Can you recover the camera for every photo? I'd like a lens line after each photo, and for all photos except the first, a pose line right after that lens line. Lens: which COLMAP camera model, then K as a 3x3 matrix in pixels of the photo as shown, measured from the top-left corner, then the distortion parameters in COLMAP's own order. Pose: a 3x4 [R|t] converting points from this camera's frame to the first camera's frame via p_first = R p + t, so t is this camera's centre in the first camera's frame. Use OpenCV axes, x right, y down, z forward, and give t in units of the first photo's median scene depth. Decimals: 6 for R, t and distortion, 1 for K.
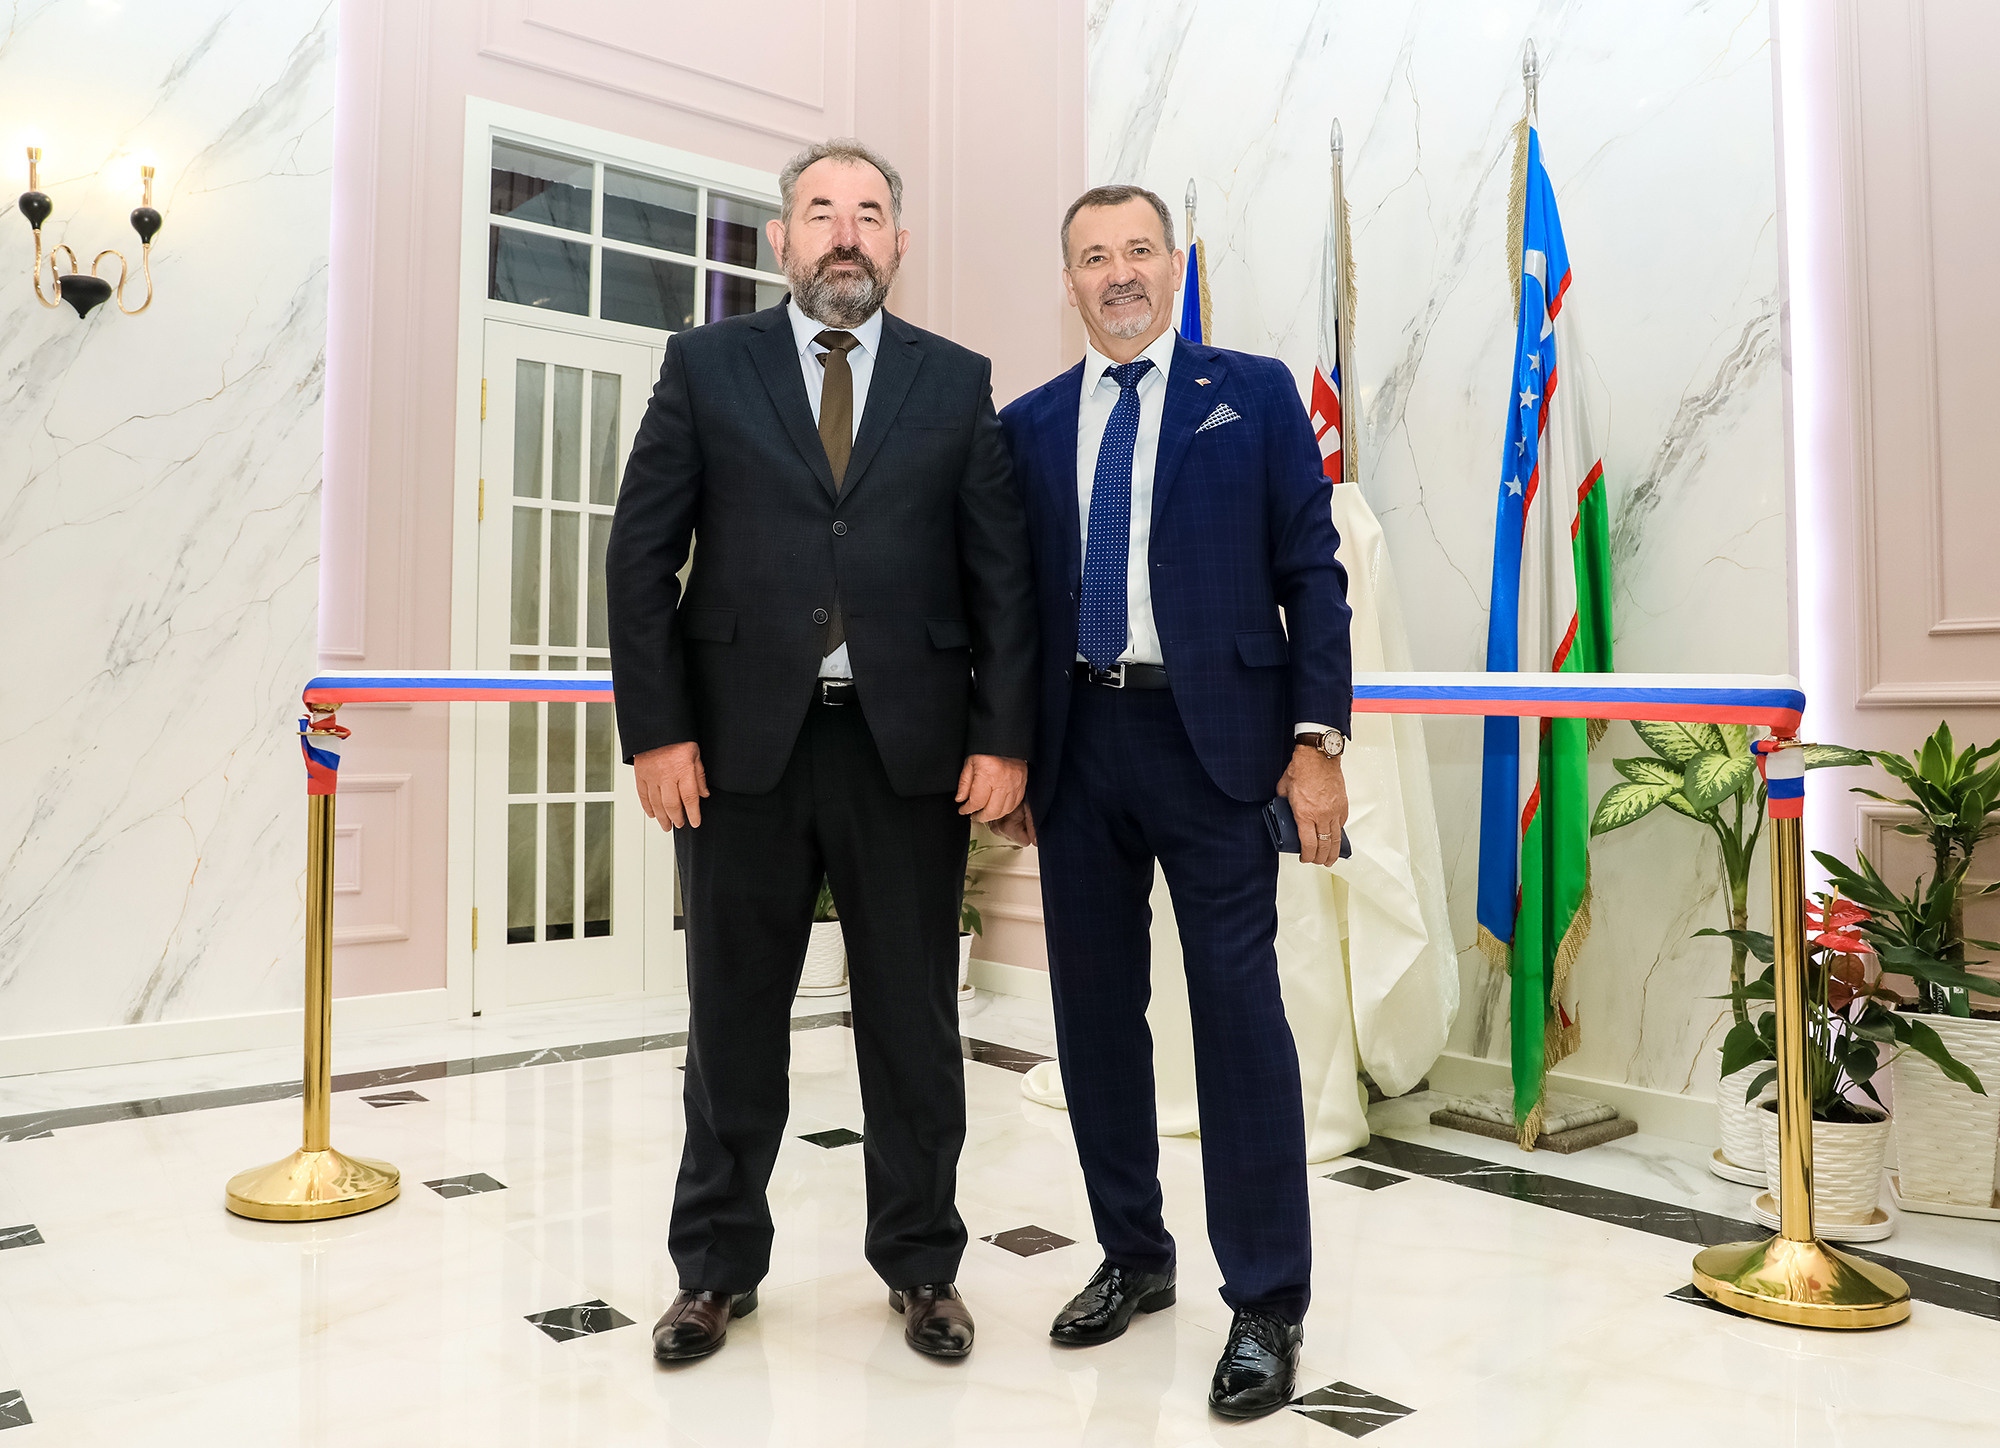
lens RADIAL K [[1550.0, 0, 960.8], [0, 1550.0, 656.7], [0, 0, 1]] dist [-0.068654, 0.036873]
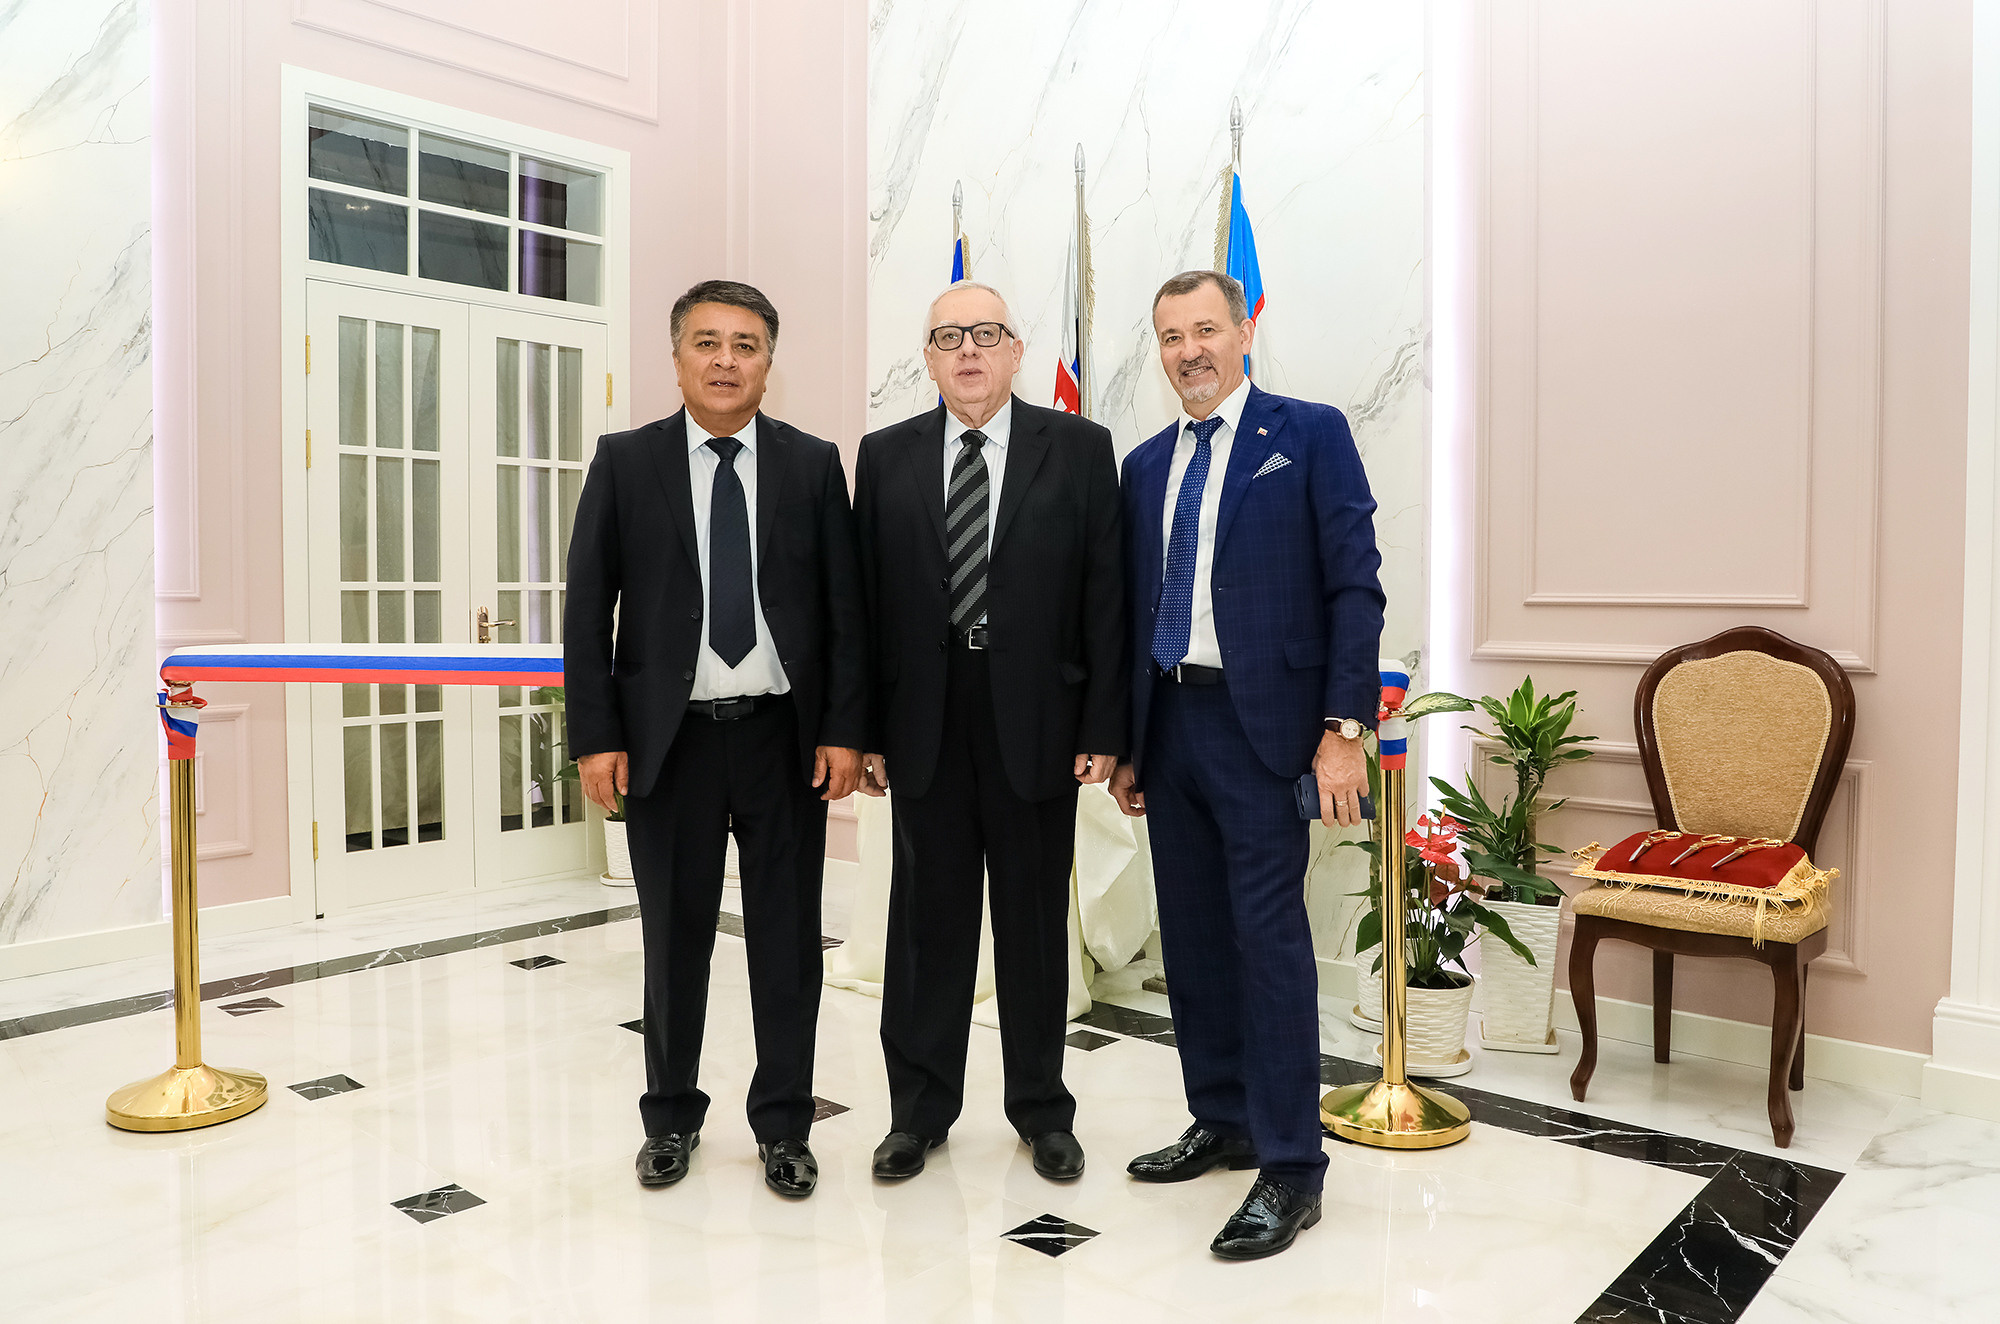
lens RADIAL K [[1434.6, 0, 1010.6], [0, 1434.6, 640.6], [0, 0, 1]] dist [-0.065529, 0.038920]
pose [[0.985846, -0.008097, 0.167460, 0.009988], [-0.005604, 0.996683, 0.081185, -0.069836], [-0.167562, -0.080974, 0.982530, -0.095129]]
